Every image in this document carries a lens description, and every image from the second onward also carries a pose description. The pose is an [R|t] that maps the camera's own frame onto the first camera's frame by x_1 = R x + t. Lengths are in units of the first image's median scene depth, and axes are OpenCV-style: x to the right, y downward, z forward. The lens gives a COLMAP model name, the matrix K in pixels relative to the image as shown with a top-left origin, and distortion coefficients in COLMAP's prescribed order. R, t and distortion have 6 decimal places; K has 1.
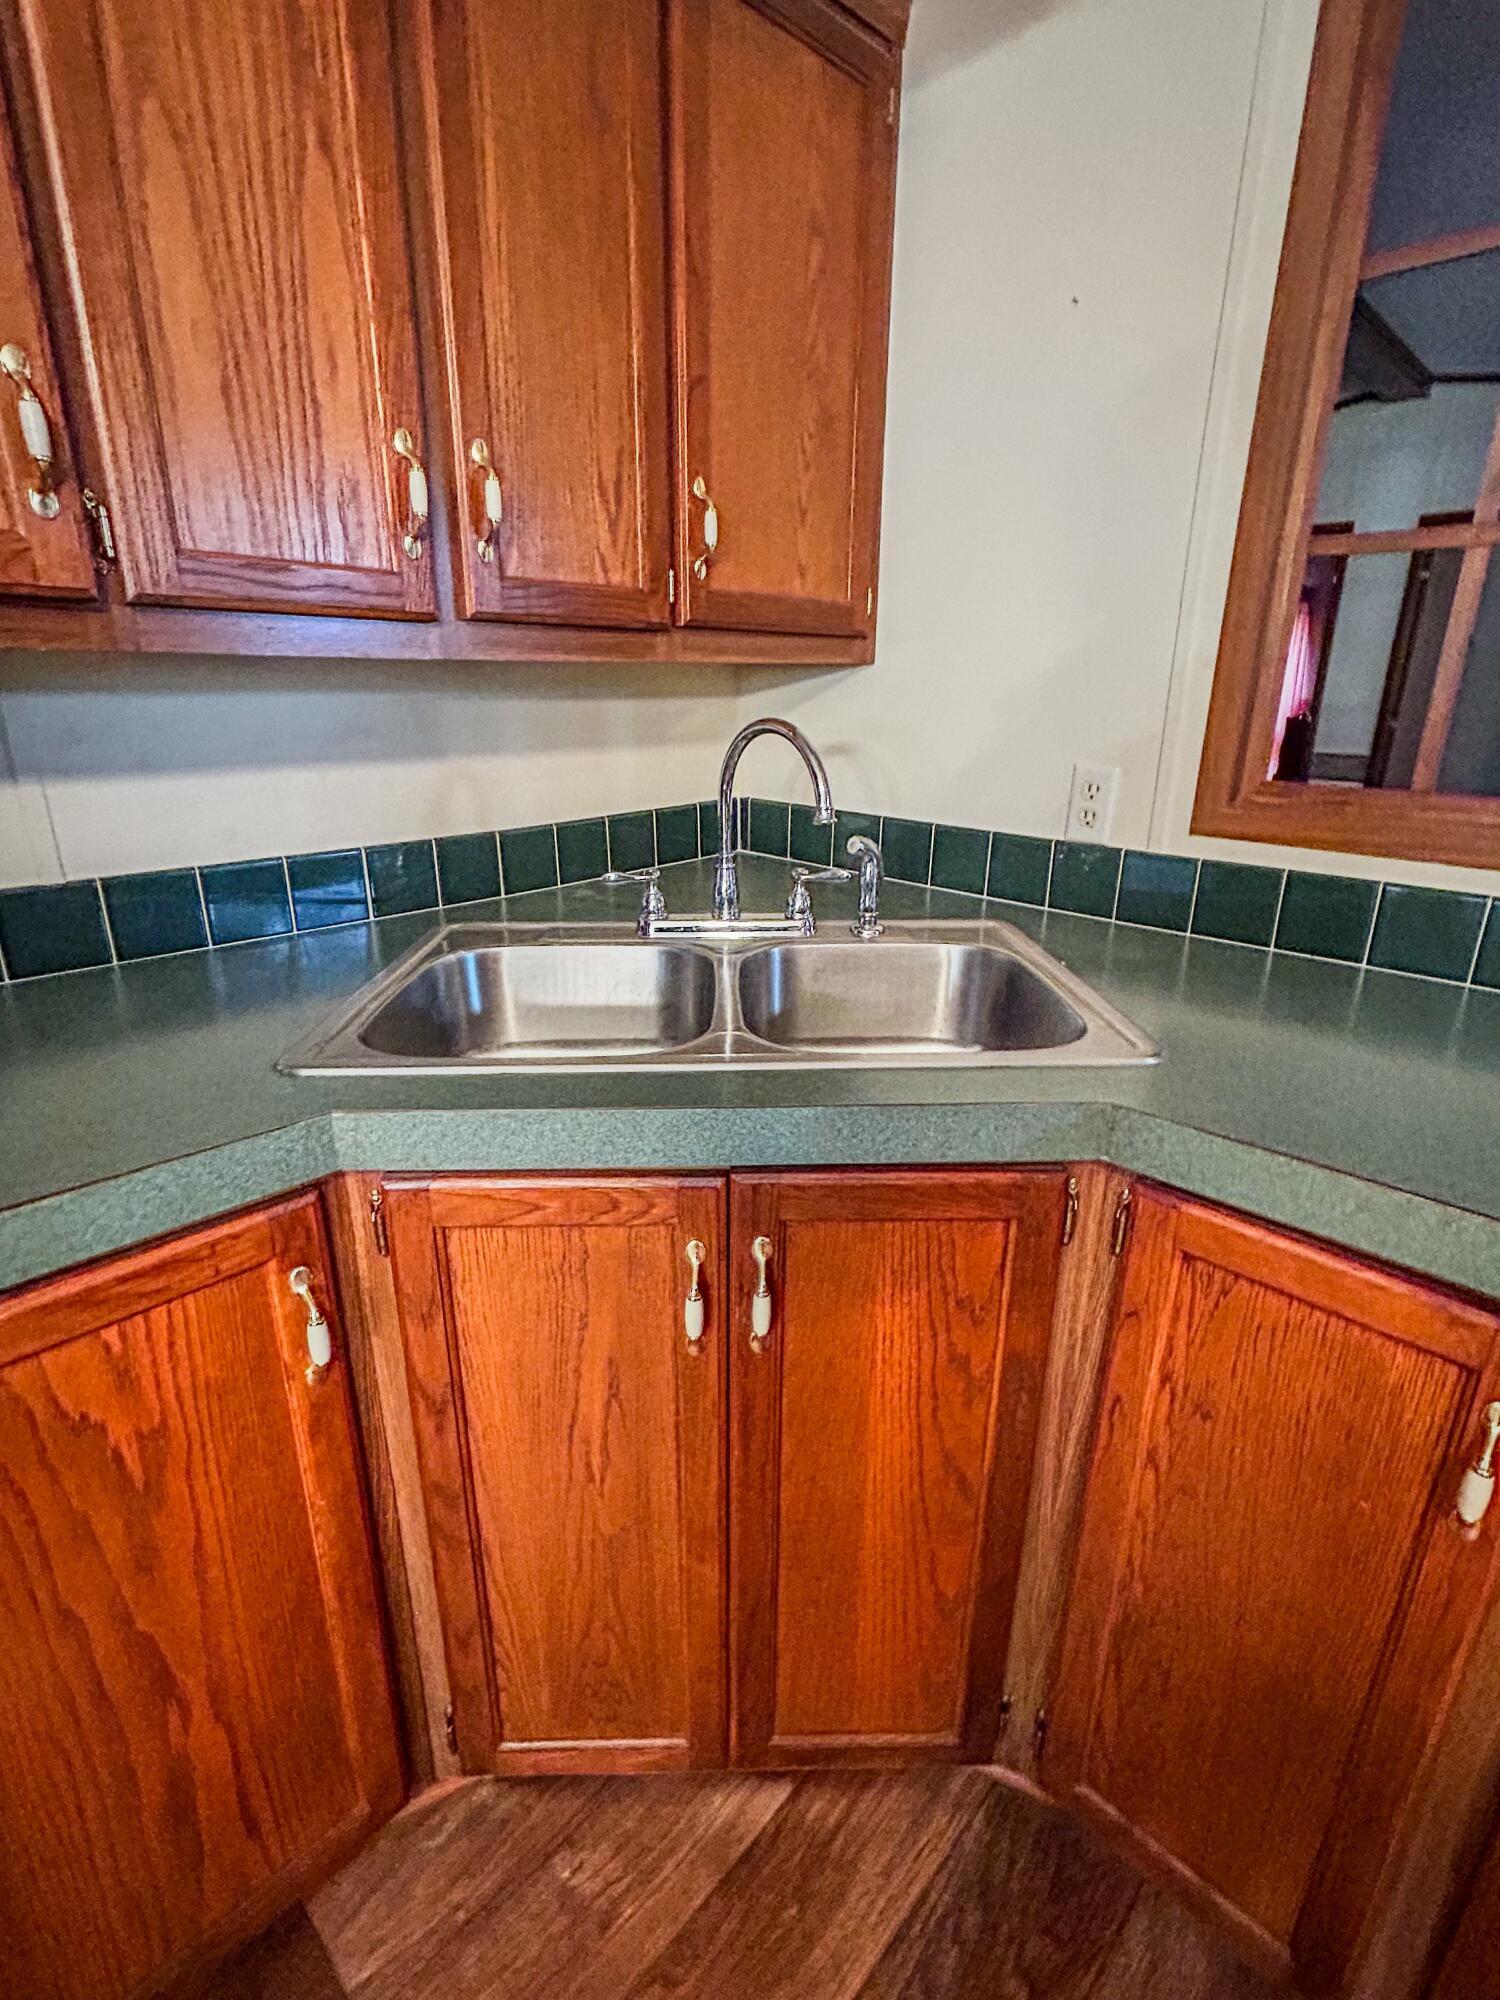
lens RADIAL K [[931.3, 0, 754.1], [0, 931.3, 995.7], [0, 0, 1]] dist [-0.009171, 0.000795]
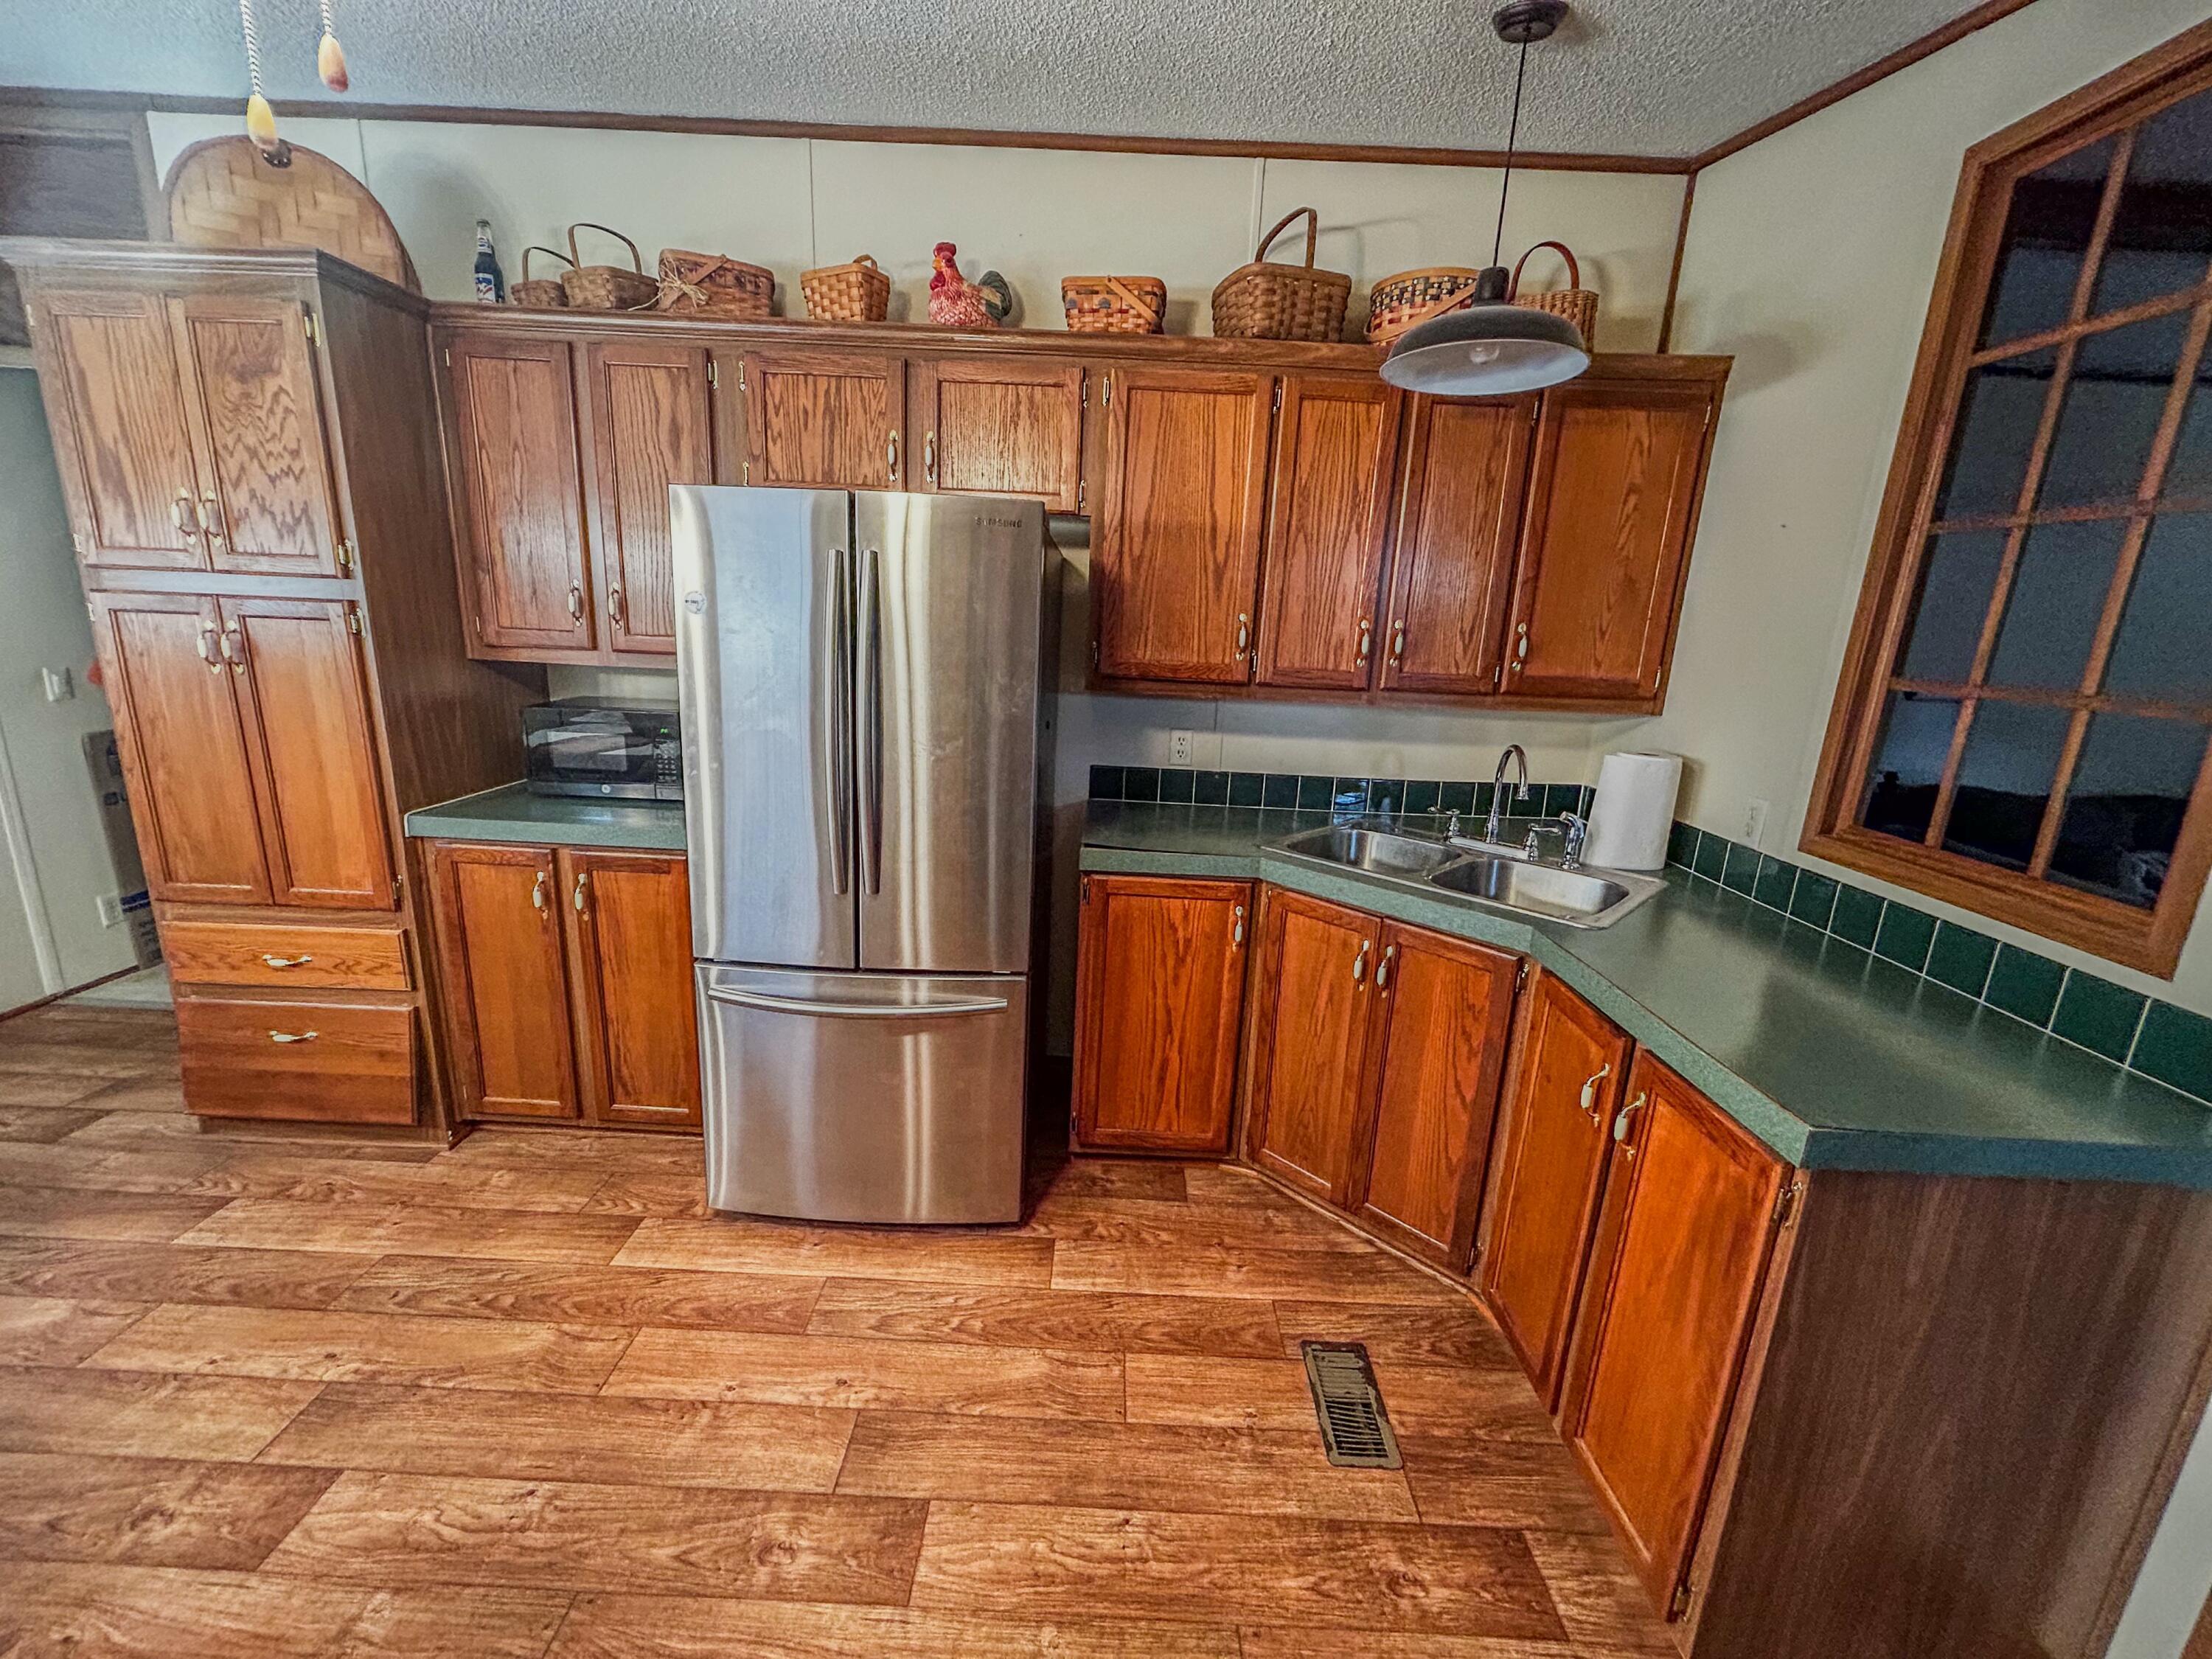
lens RADIAL K [[896.3, 0, 1099.5], [0, 896.3, 816.4], [0, 0, 1]] dist [0.003842, -0.000555]
pose [[0.681914, 0.186100, -0.707361, 0.815356], [-0.268322, 0.963315, -0.005230, 0.102408], [0.680439, 0.193367, 0.706833, -0.965284]]
